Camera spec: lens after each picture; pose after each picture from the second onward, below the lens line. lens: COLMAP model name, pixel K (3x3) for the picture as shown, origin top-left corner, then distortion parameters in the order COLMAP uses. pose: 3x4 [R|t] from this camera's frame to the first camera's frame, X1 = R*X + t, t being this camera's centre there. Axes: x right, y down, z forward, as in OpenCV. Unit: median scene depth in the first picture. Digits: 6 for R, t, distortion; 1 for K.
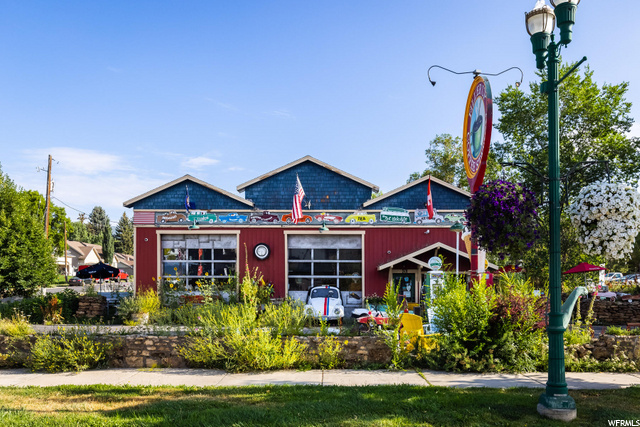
lens RADIAL K [[679.3, 0, 320.4], [0, 679.3, 213.6], [0, 0, 1]] dist [-0.001824, 0.000000]
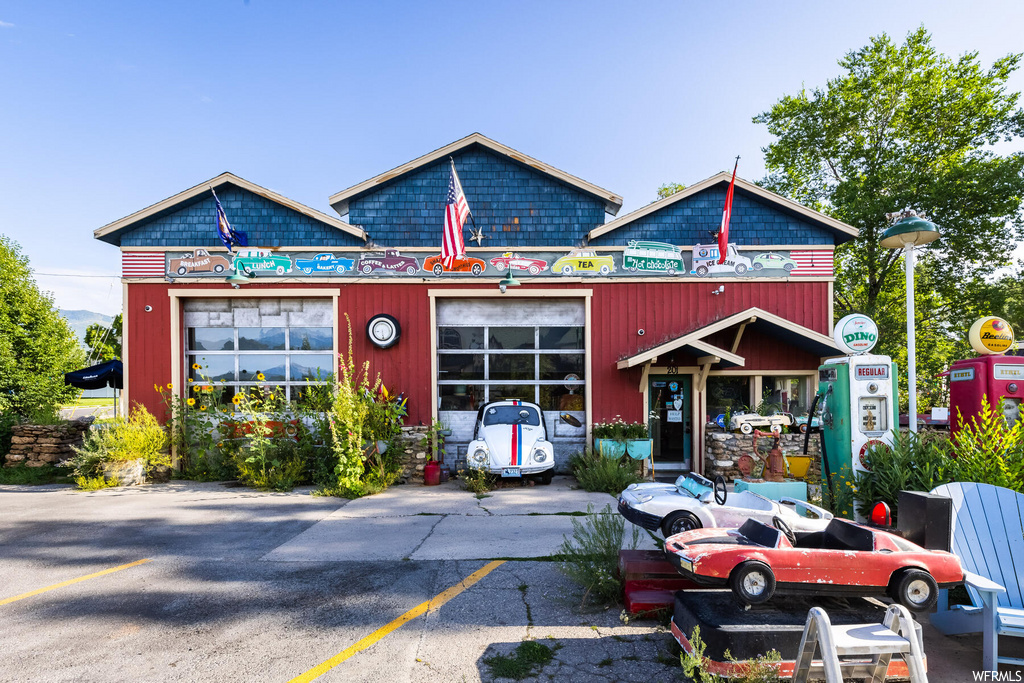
lens RADIAL K [[479.4, 0, 489.7], [0, 479.4, 346.5], [0, 0, 1]] dist [-0.000131, 0.000660]
pose [[0.999775, -0.006527, -0.020200, -0.002290], [0.006559, 0.999977, 0.001550, 0.066405], [0.020190, -0.001682, 0.999795, 0.651357]]
